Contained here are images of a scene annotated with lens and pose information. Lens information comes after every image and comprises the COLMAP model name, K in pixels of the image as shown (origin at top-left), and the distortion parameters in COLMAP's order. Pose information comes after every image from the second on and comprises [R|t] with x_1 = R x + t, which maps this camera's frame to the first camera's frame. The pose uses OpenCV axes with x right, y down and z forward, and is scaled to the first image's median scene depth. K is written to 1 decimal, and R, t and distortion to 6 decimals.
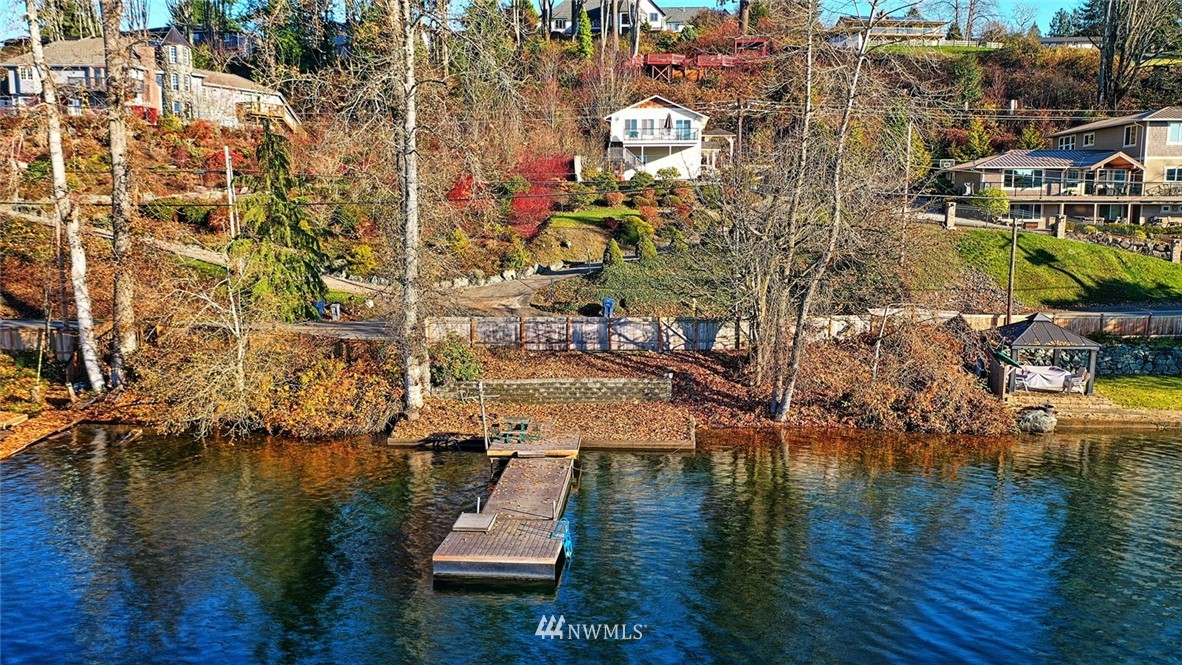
lens RADIAL K [[926.5, 0, 591.0], [0, 926.5, 332.5], [0, 0, 1]] dist [0.001879, 0.000495]
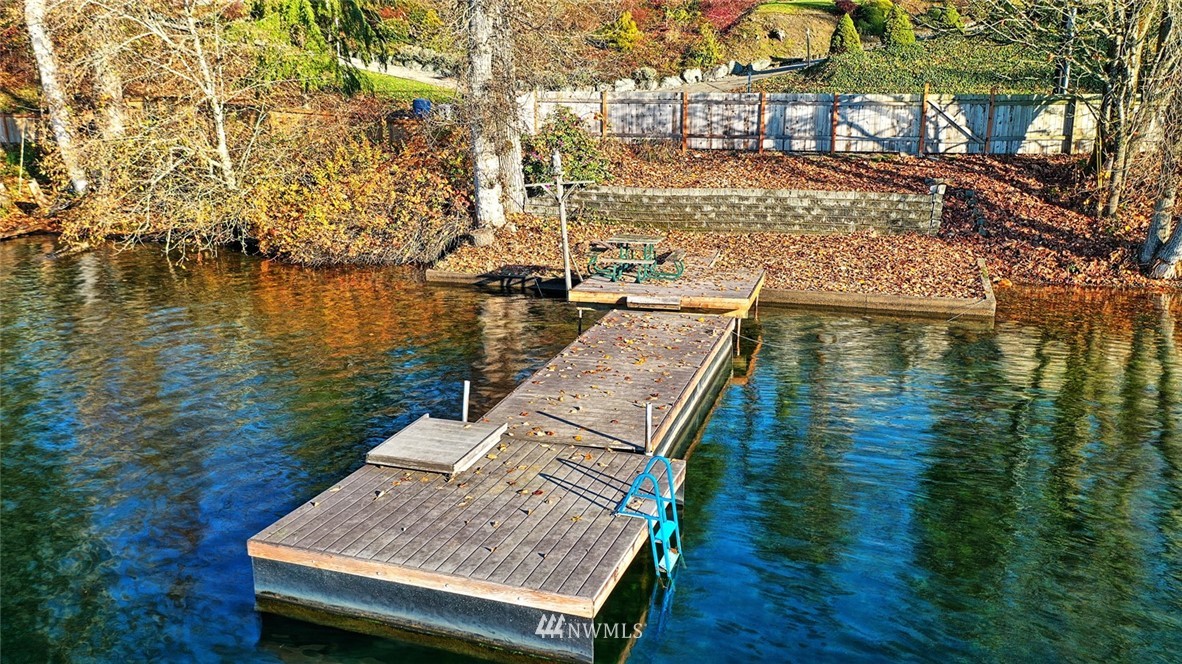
lens RADIAL K [[926.5, 0, 591.0], [0, 926.5, 332.0], [0, 0, 1]] dist [0.001879, 0.000495]
pose [[0.972258, 0.058973, -0.226356, 0.011688], [-0.030860, 0.991577, 0.125785, 0.063124], [0.231867, -0.115310, 0.965889, 0.378329]]
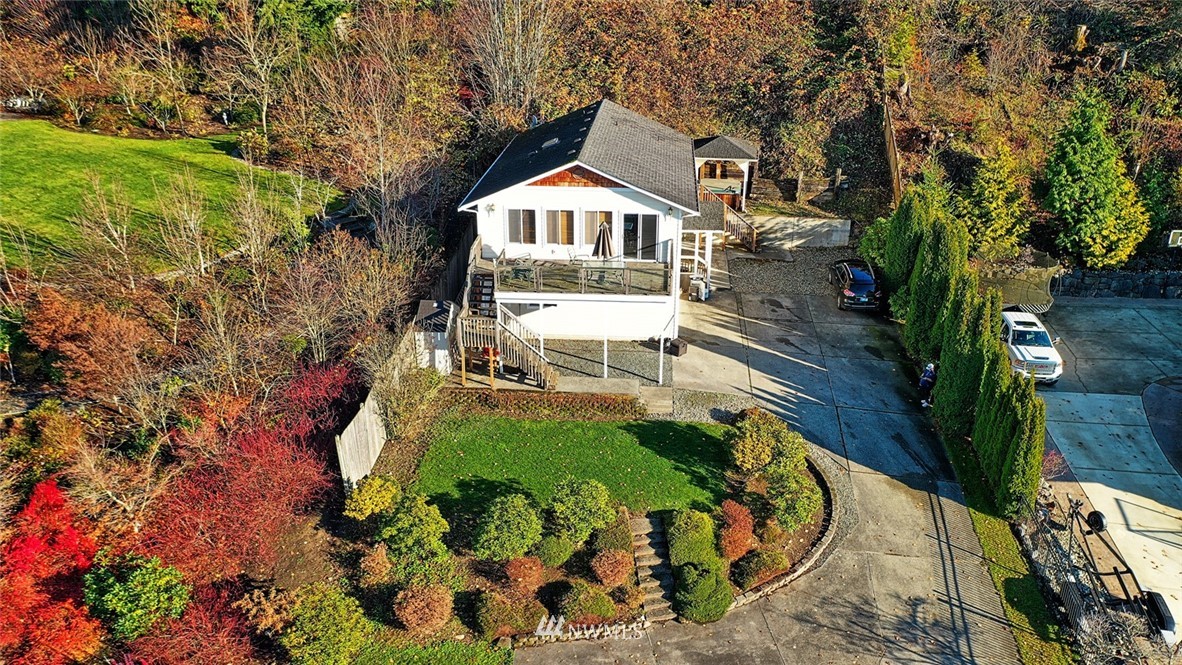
lens RADIAL K [[916.8, 0, 591.0], [0, 916.8, 332.5], [0, 0, 1]] dist [0.001458, -0.002832]
pose [[0.999953, -0.009723, -0.000290, 0.146448], [0.009460, 0.965084, 0.261769, -0.558917], [-0.002265, -0.261760, 0.965130, 1.101056]]
